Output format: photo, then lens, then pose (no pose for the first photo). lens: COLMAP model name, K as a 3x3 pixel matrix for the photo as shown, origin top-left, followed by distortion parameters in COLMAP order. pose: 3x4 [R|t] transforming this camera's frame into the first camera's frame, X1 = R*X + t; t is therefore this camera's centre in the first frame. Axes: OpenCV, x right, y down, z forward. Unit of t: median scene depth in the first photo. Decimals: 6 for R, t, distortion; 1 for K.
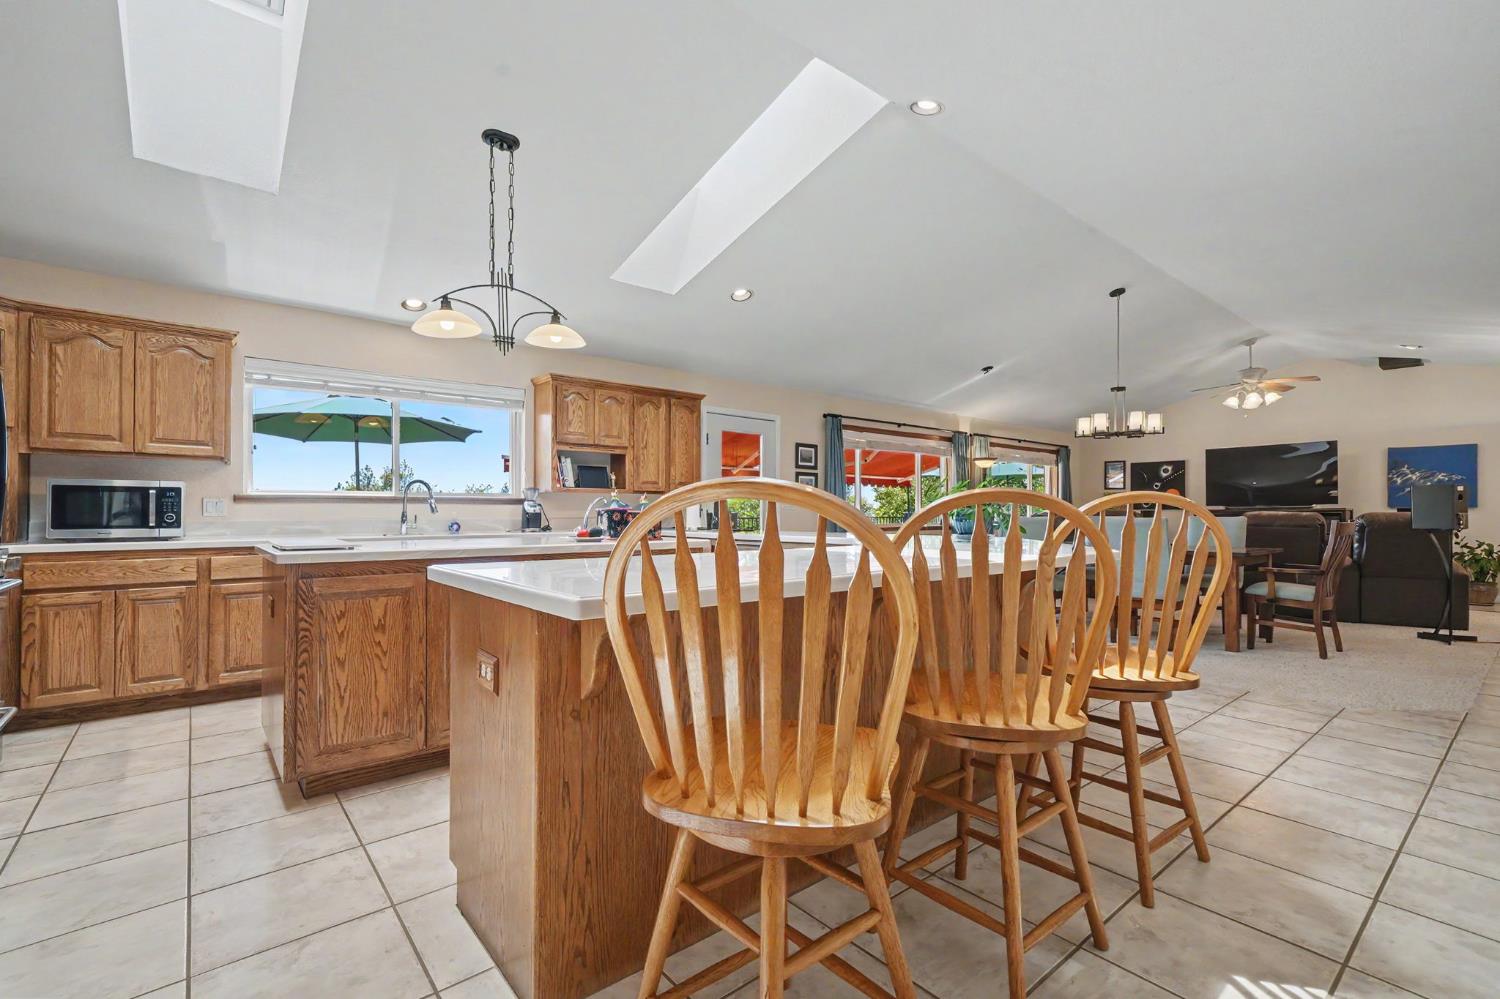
lens RADIAL K [[664.7, 0, 756.6], [0, 664.7, 509.9], [0, 0, 1]] dist [0.006492, 0.001568]
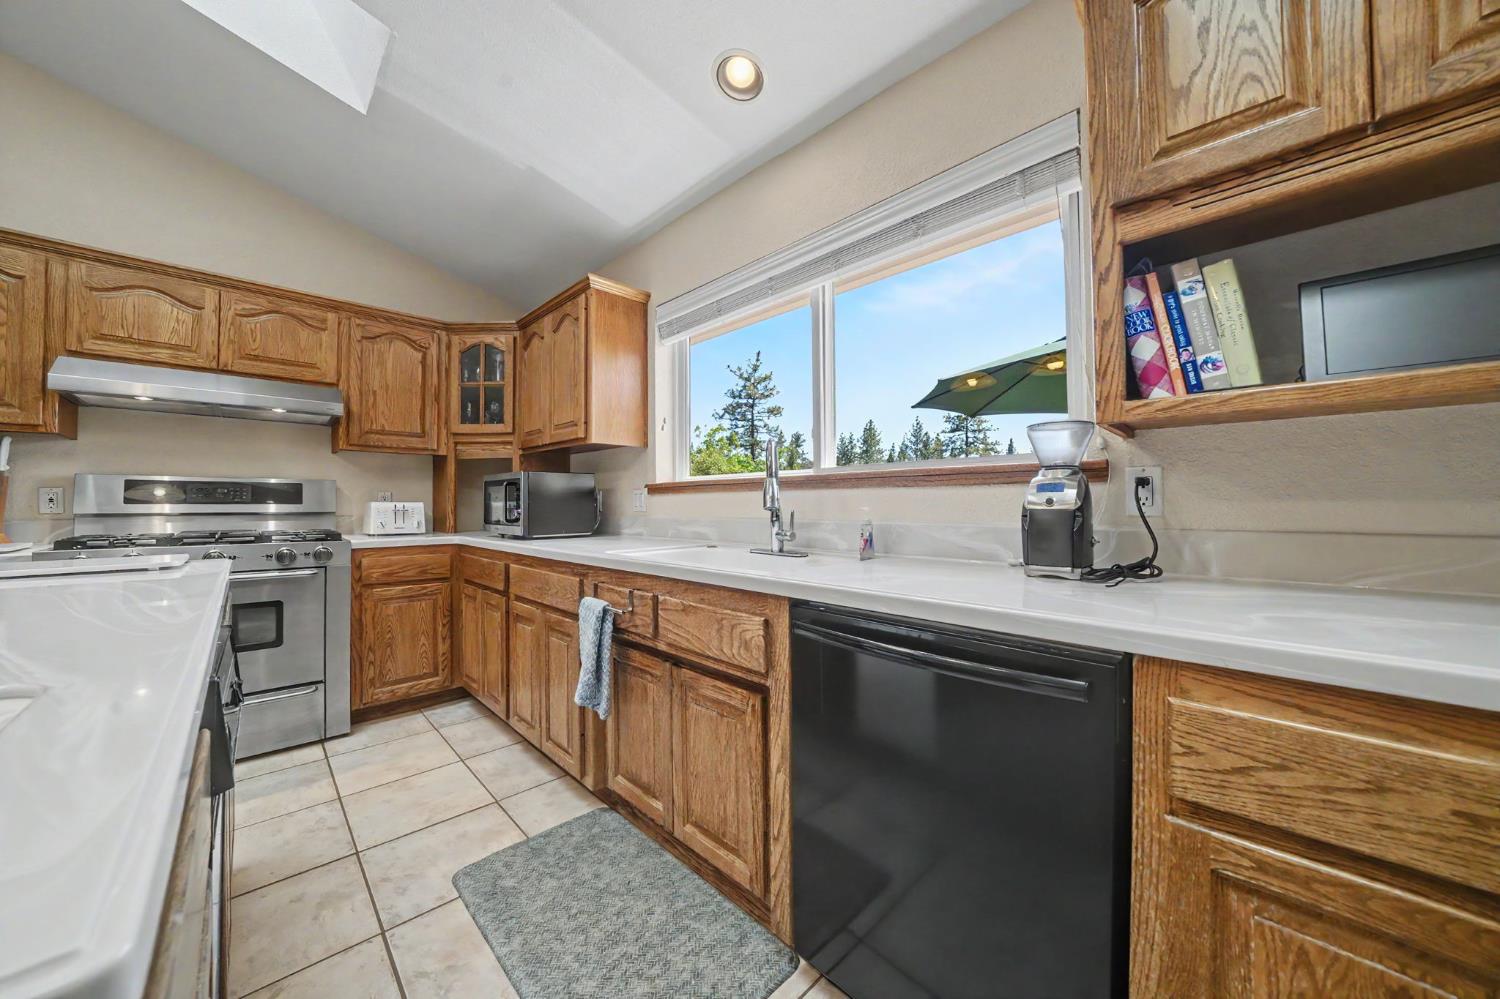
lens RADIAL K [[516.3, 0, 749.6], [0, 516.3, 496.6], [0, 0, 1]] dist [-0.022859, 0.001043]
pose [[0.063118, -0.014492, -0.997901, -0.128935], [0.014545, 0.999802, -0.013600, 0.000410], [0.997900, -0.013656, 0.063316, 0.849402]]
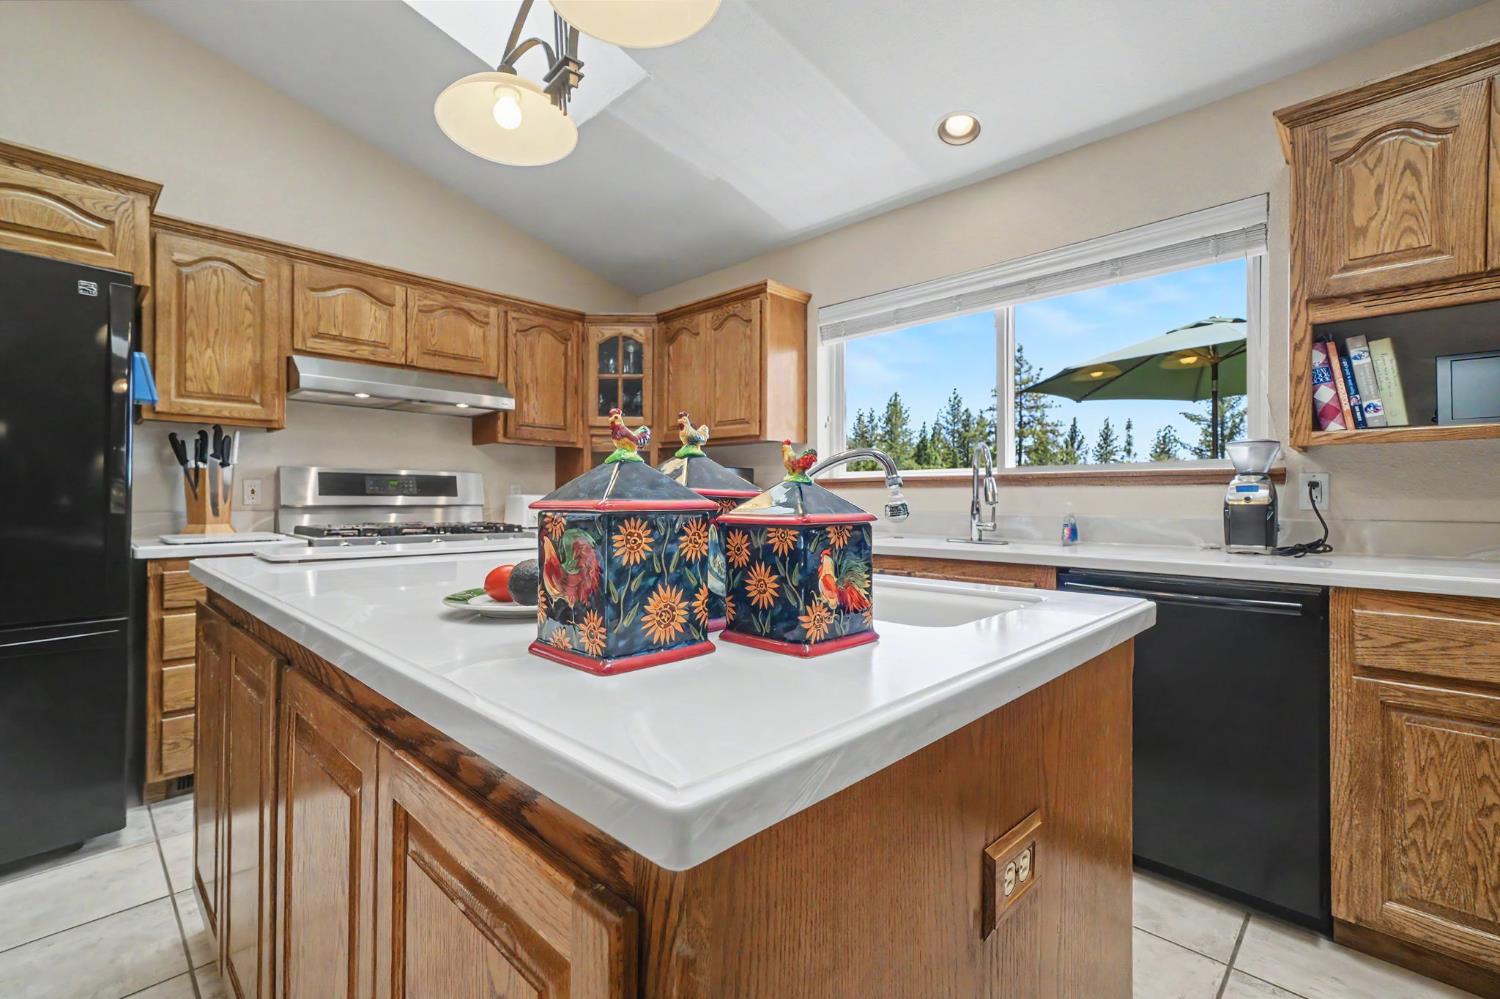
lens RADIAL K [[664.7, 0, 743.8], [0, 664.7, 494.2], [0, 0, 1]] dist [0.006492, 0.001568]
pose [[0.082276, -0.005747, -0.996593, 0.023316], [0.008718, 0.999949, -0.005046, -0.001853], [0.996571, -0.008273, 0.082322, 0.669466]]
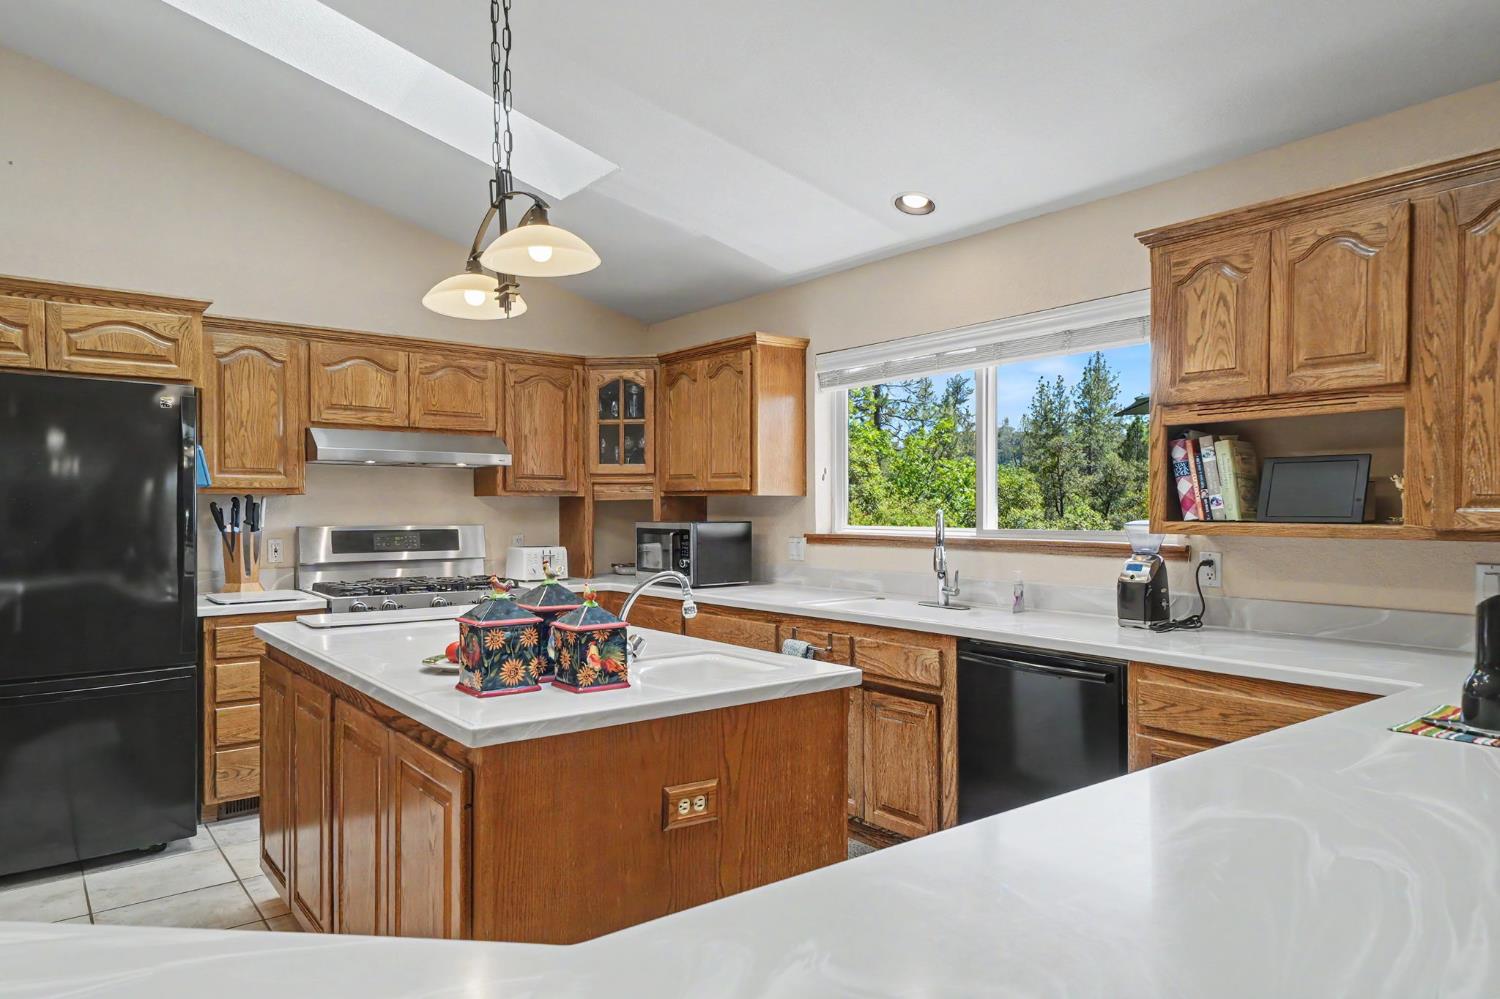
lens RADIAL K [[960.6, 0, 745.8], [0, 960.6, 515.2], [0, 0, 1]] dist [0.029094, -0.001281]
pose [[-0.059499, 0.011471, -0.998162, 0.279244], [0.012522, 0.999864, 0.010744, -0.046322], [0.998150, -0.011859, -0.059635, 0.781980]]
